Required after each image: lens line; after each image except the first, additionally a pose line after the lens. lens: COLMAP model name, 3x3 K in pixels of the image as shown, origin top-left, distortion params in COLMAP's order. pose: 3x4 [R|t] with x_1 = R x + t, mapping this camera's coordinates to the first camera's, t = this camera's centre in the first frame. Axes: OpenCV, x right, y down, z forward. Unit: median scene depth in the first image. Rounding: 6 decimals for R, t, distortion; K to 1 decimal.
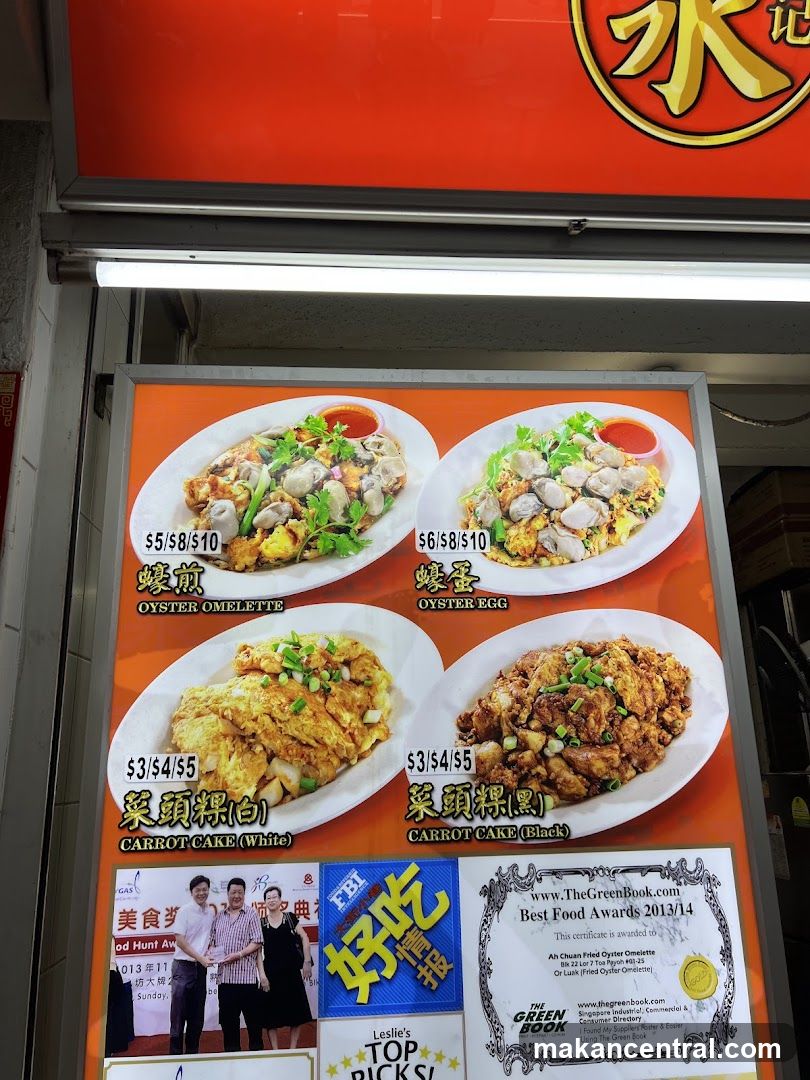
lens RADIAL K [[808.6, 0, 409.6], [0, 808.6, 532.3], [0, 0, 1]] dist [0.062678, -0.081787]
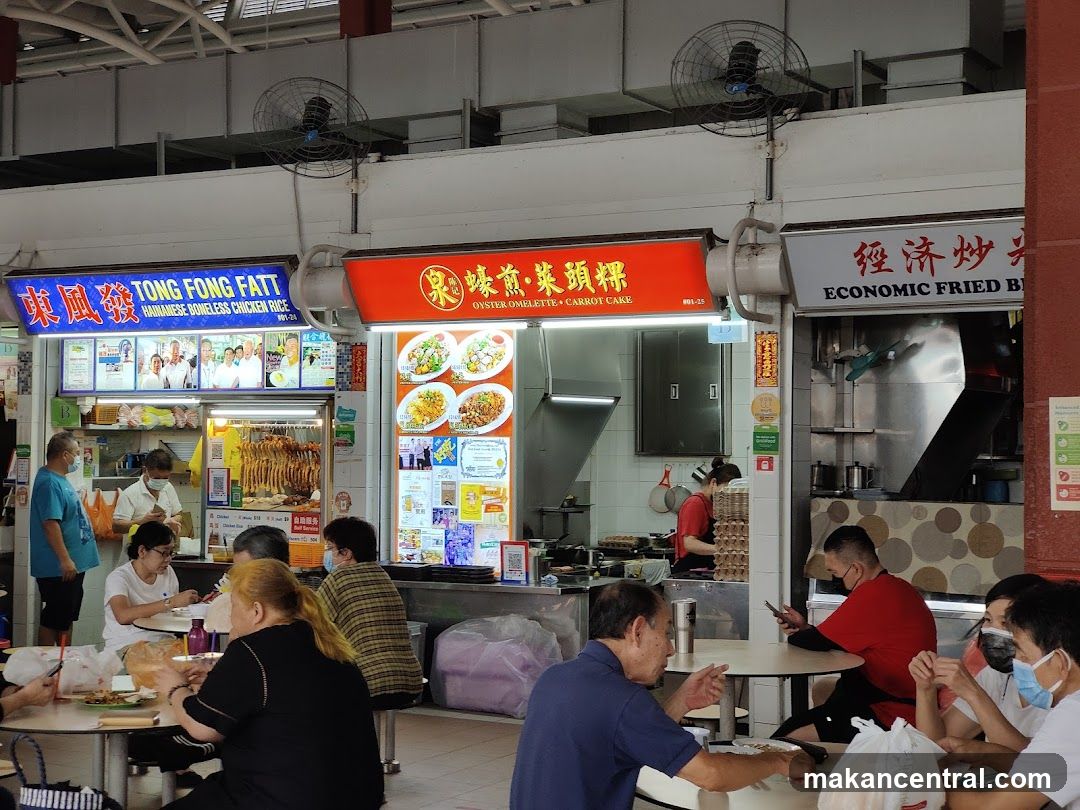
lens RADIAL K [[1671.8, 0, 540.3], [0, 1671.8, 404.3], [0, 0, 1]] dist [-0.042494, -0.004177]
pose [[0.818540, 0.019566, -0.574117, 5.768871], [0.129341, 0.967480, 0.217377, -1.751213], [0.559700, -0.252189, 0.789390, -6.066583]]
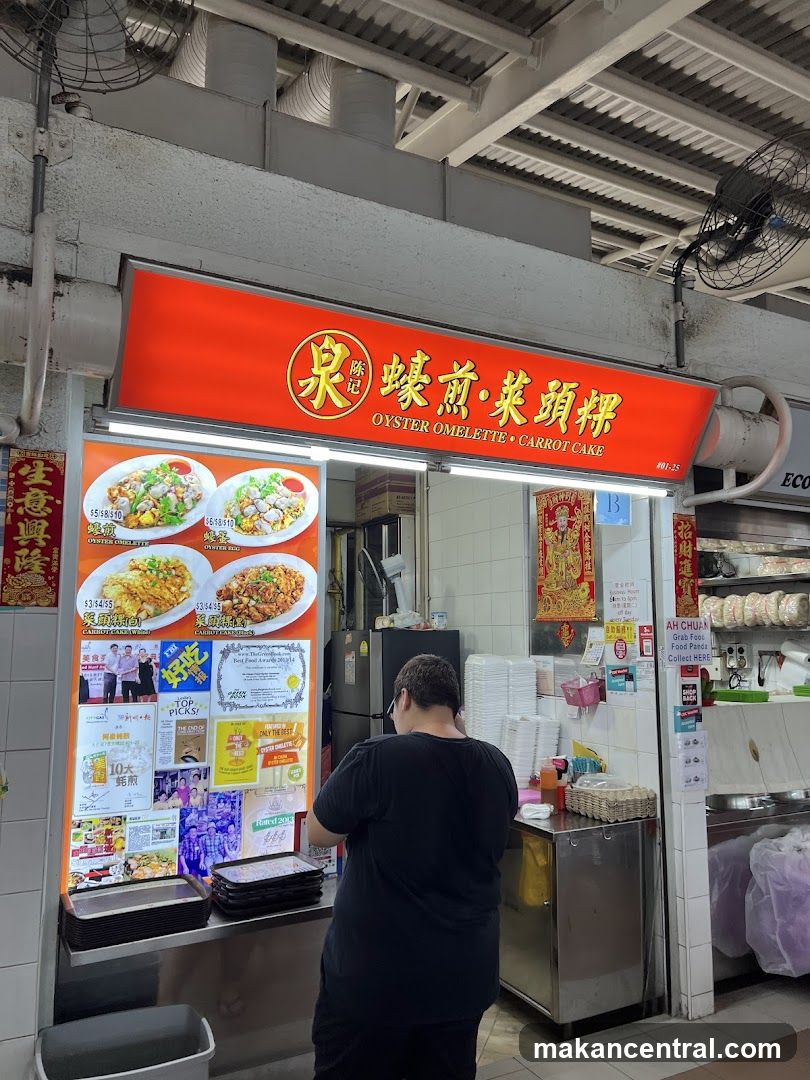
lens RADIAL K [[802.8, 0, 407.4], [0, 802.8, 544.4], [0, 0, 1]] dist [0.105893, -0.207921]
pose [[0.917338, 0.073735, 0.391221, -0.412864], [-0.133884, 0.982600, 0.128737, -0.343250], [-0.374921, -0.170474, 0.911248, -1.607762]]
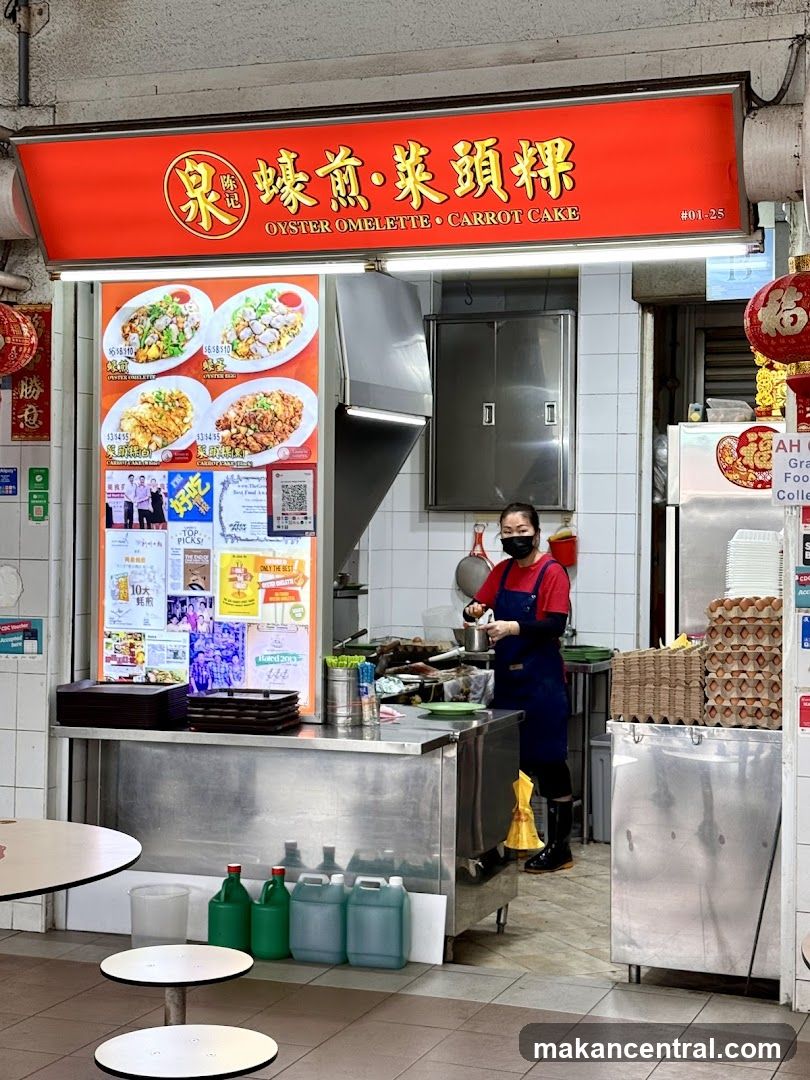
lens RADIAL K [[1837.4, 0, 386.7], [0, 1837.4, 564.9], [0, 0, 1]] dist [-0.223526, 3.494817]
pose [[0.899630, 0.046570, -0.434163, 3.099822], [0.084535, 0.956910, 0.277807, -0.903766], [0.428392, -0.286625, 0.856928, -3.880752]]
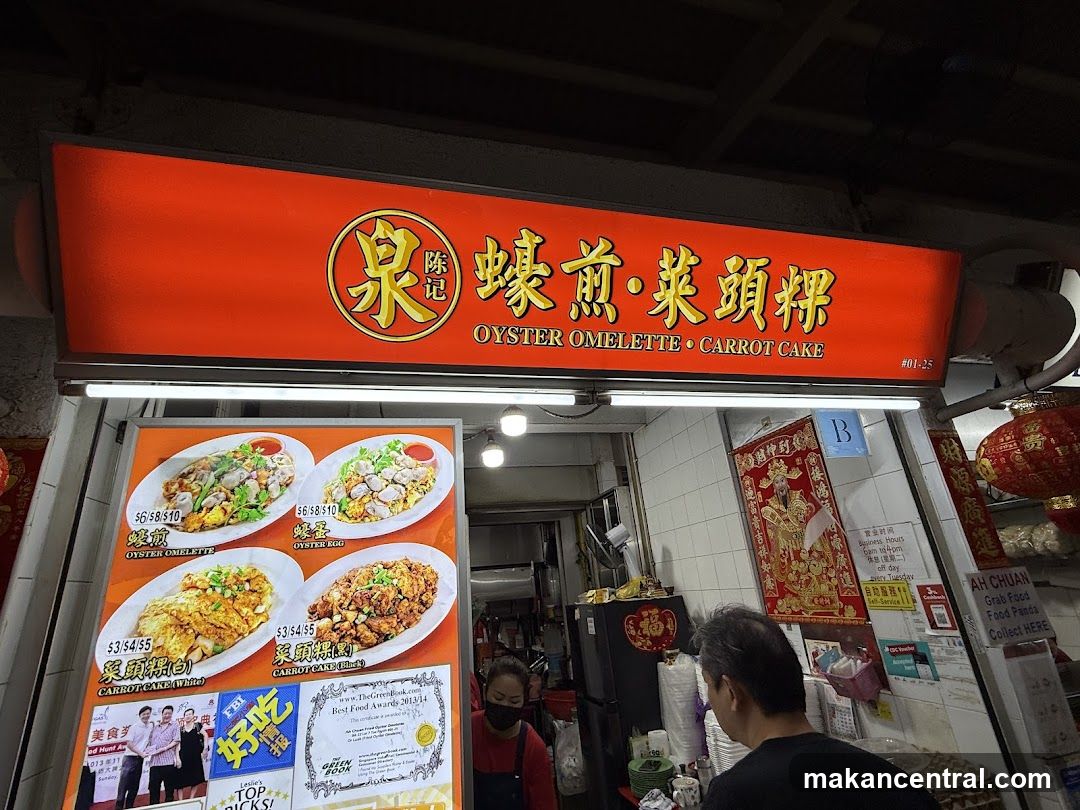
lens RADIAL K [[500.0, 0, 538.0], [0, 500.0, 405.3], [0, 0, 1]] dist [-0.000415, -0.000371]
pose [[0.984783, 0.005519, 0.173700, 0.388450], [0.010008, 0.996036, -0.088389, -0.137308], [-0.173499, 0.088783, 0.980824, -0.297894]]
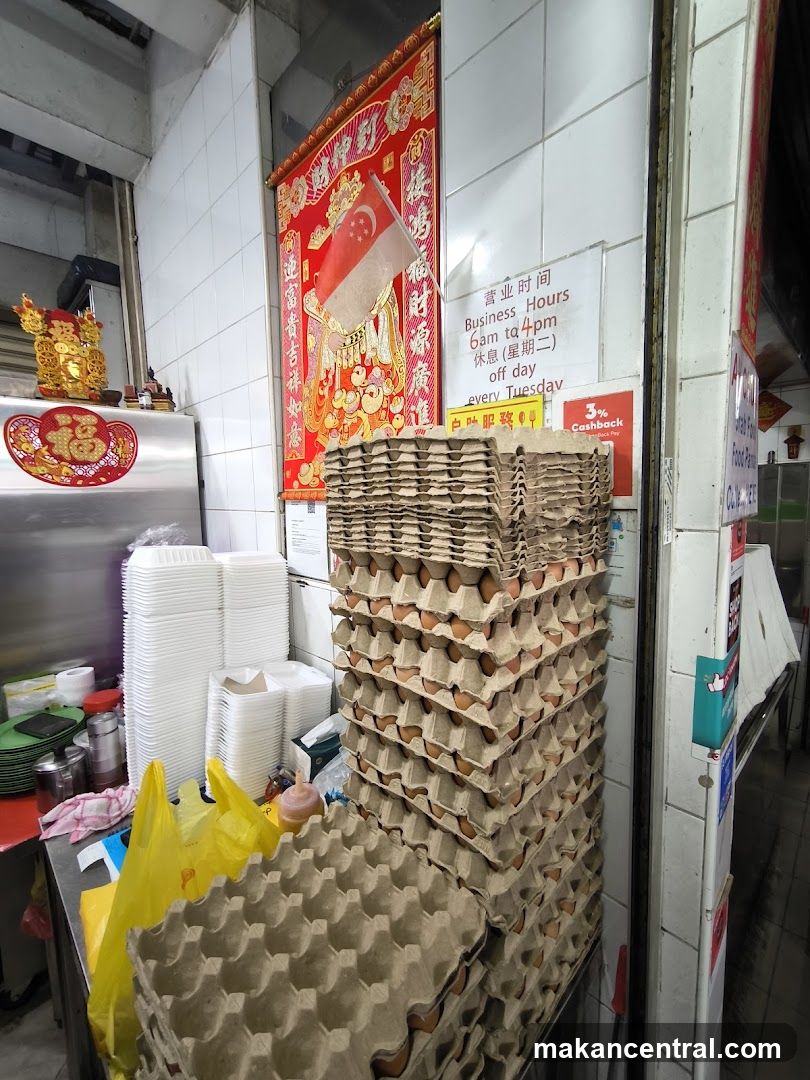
lens RADIAL K [[455.6, 0, 409.4], [0, 455.6, 541.0], [0, 0, 1]] dist [-0.000370, -0.000051]
pose [[0.759425, -0.048198, 0.648807, 1.309253], [-0.182135, 0.941626, 0.283139, 0.362280], [-0.624580, -0.333193, 0.706316, 0.766829]]
